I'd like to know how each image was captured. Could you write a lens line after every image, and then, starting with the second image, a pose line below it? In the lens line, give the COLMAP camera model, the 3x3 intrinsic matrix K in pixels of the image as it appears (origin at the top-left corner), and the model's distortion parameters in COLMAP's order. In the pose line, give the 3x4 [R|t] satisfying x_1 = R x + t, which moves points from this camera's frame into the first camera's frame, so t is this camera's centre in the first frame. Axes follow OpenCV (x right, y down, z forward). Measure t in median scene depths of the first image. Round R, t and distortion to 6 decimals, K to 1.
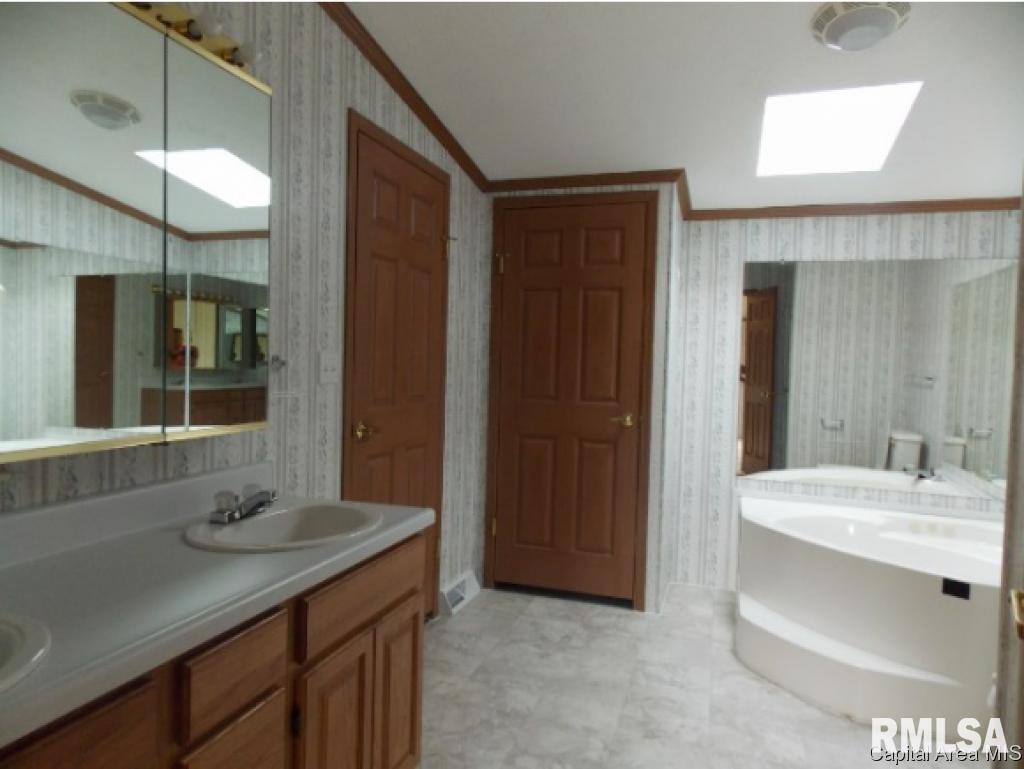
lens RADIAL K [[702.1, 0, 514.4], [0, 702.1, 361.3], [0, 0, 1]] dist [0.022084, -0.005492]
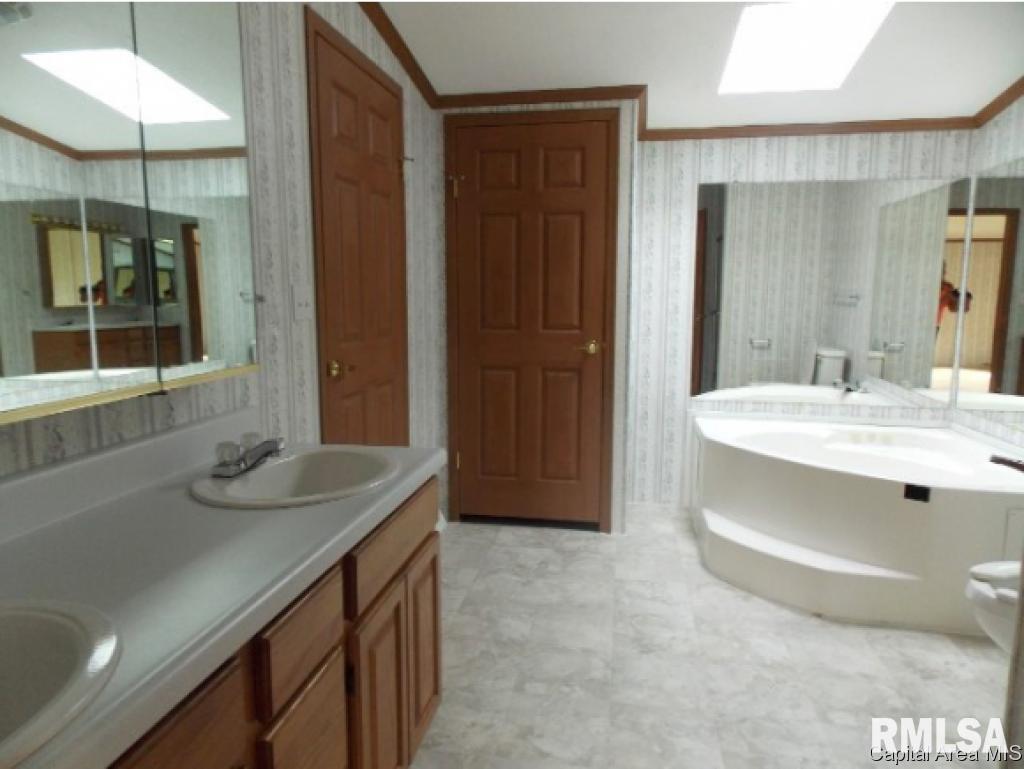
lens RADIAL K [[702.1, 0, 491.5], [0, 702.1, 362.8], [0, 0, 1]] dist [0.022084, -0.005492]
pose [[0.989839, -0.039030, 0.136730, -0.120201], [0.024501, 0.994024, 0.106373, -0.003541], [-0.140065, -0.101942, 0.984881, 0.044097]]
